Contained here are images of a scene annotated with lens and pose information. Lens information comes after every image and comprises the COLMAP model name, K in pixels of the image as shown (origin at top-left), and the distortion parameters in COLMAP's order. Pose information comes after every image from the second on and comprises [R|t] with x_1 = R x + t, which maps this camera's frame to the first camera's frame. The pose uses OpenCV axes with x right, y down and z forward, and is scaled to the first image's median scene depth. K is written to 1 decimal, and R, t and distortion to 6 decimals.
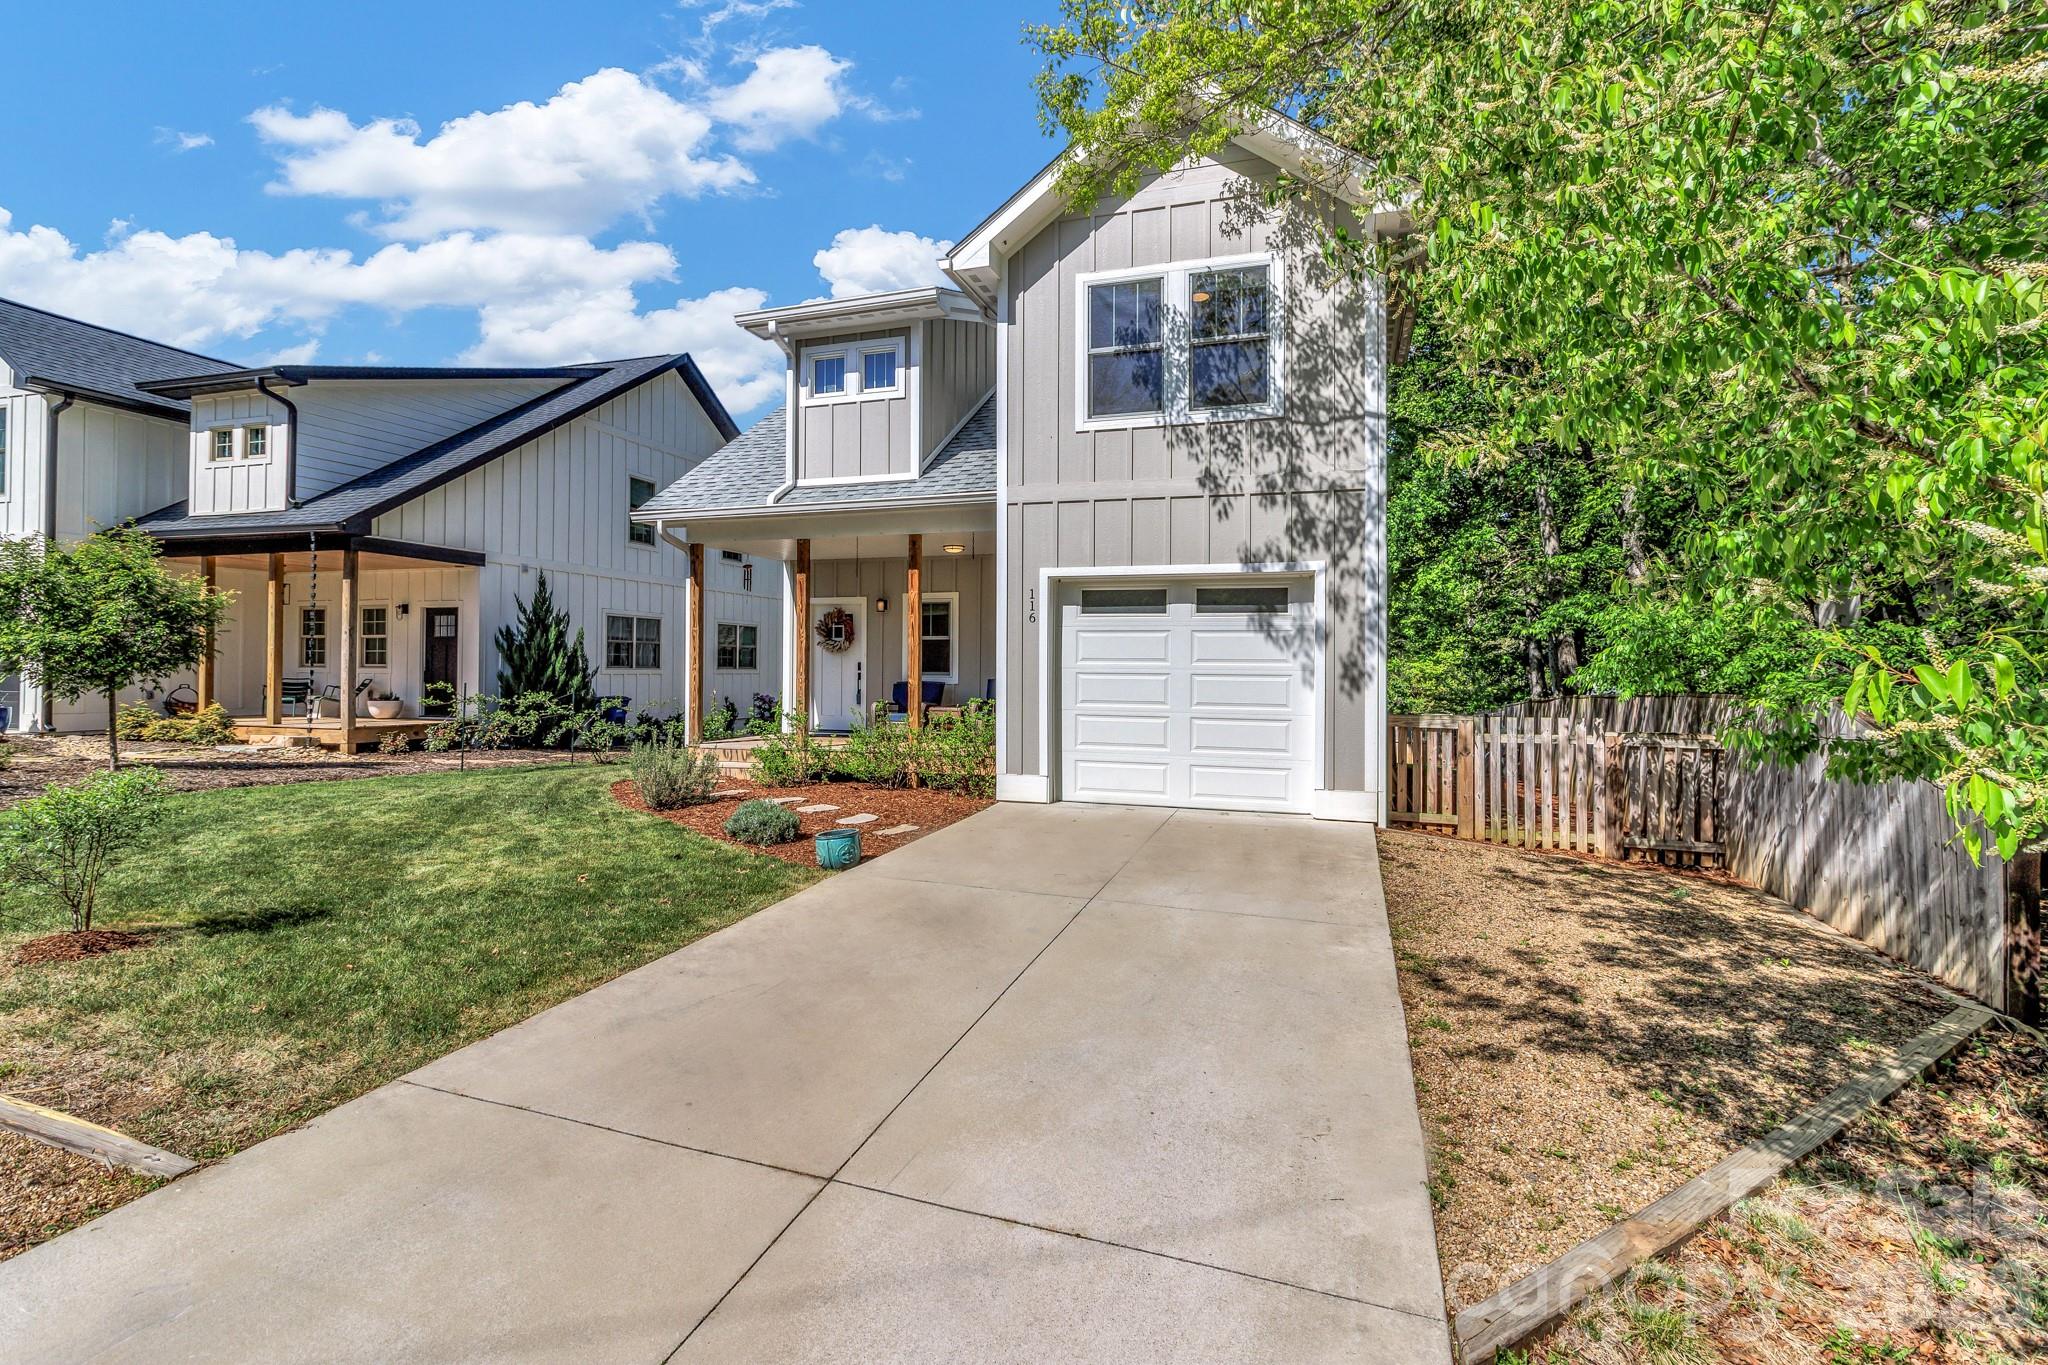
lens RADIAL K [[950.0, 0, 1049.2], [0, 950.0, 667.7], [0, 0, 1]] dist [-0.001584, 0.002633]
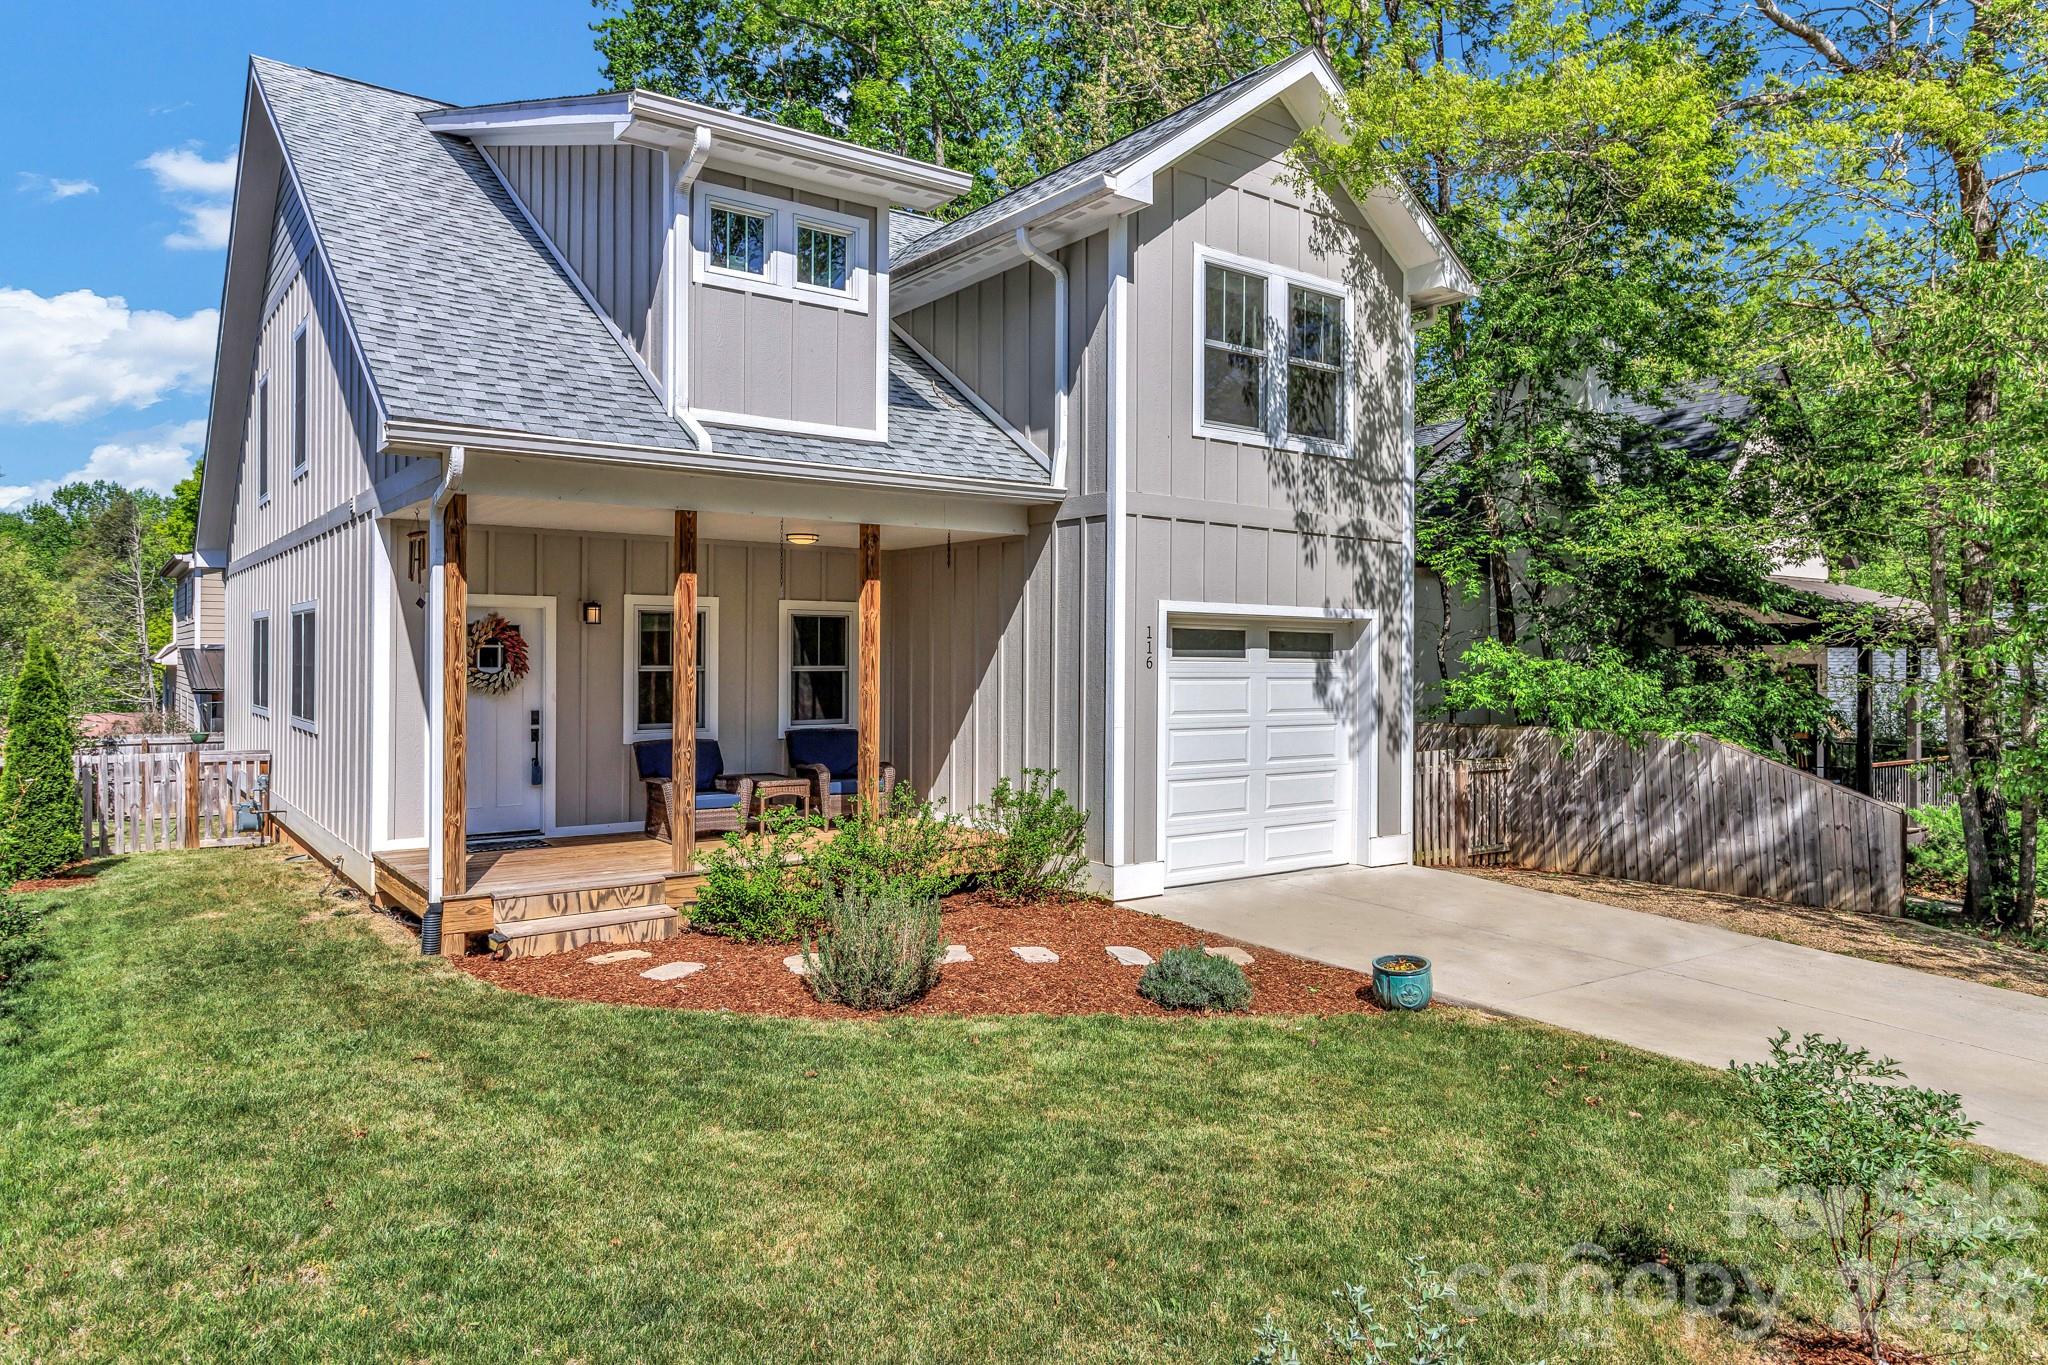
lens RADIAL K [[1290.4, 0, 1033.0], [0, 1290.4, 677.0], [0, 0, 1]] dist [-0.021489, -0.000598]
pose [[0.597847, -0.011562, 0.801527, -0.947509], [-0.003915, 0.999842, 0.017342, -0.059122], [-0.801601, -0.013506, 0.597707, 0.444152]]
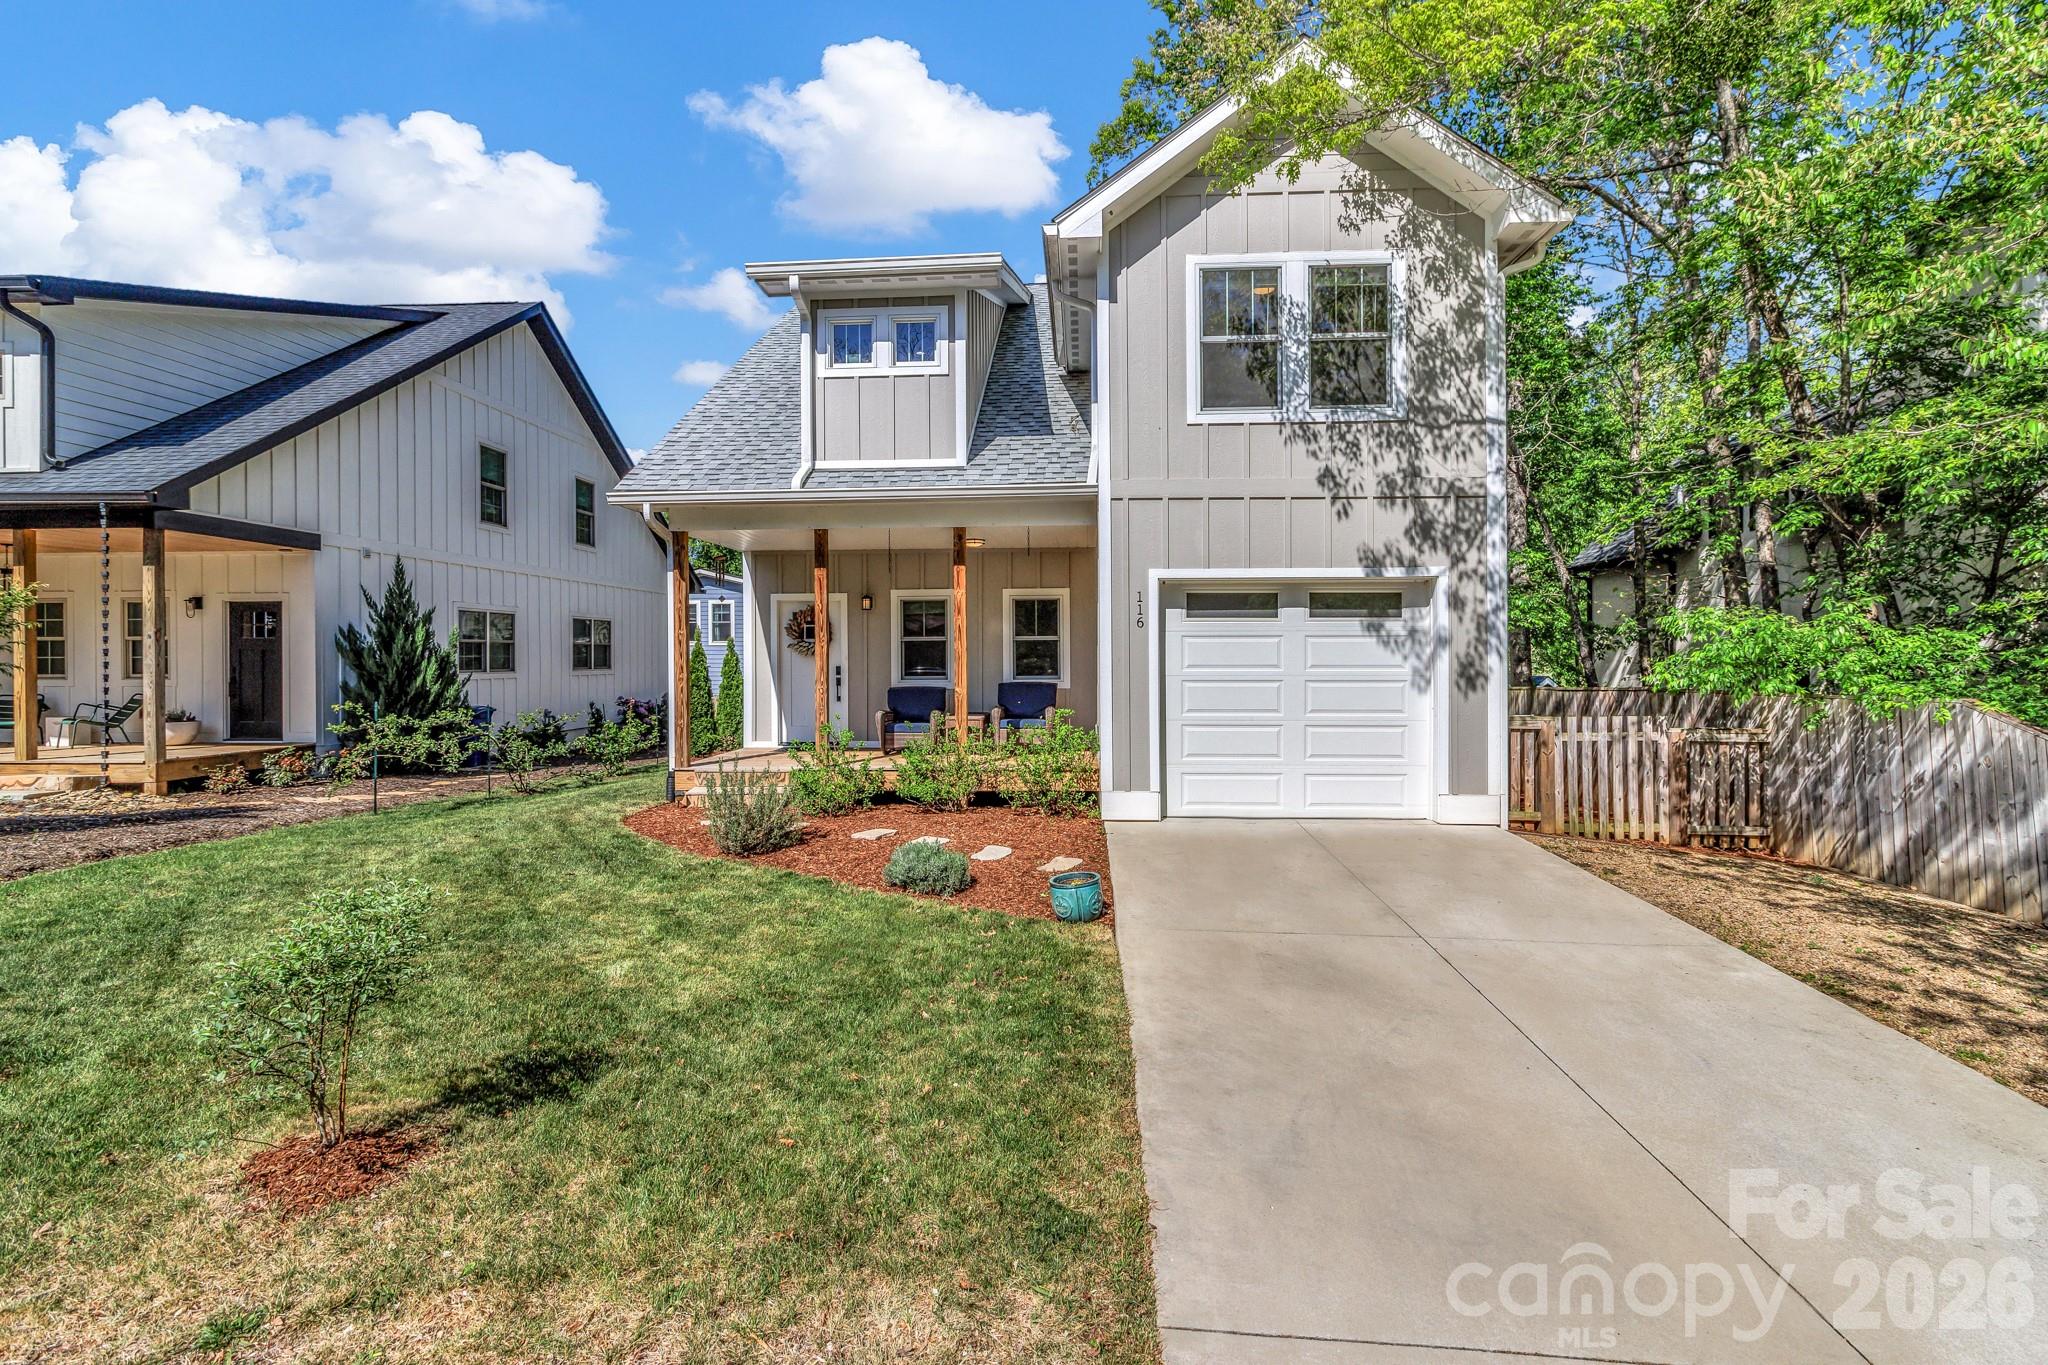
lens RADIAL K [[950.0, 0, 1046.1], [0, 950.0, 659.6], [0, 0, 1]] dist [-0.001584, 0.002633]
pose [[0.969350, -0.011873, 0.245396, -0.339725], [0.010533, 0.999922, 0.006769, -0.023124], [-0.245457, -0.003977, 0.969399, 0.125538]]
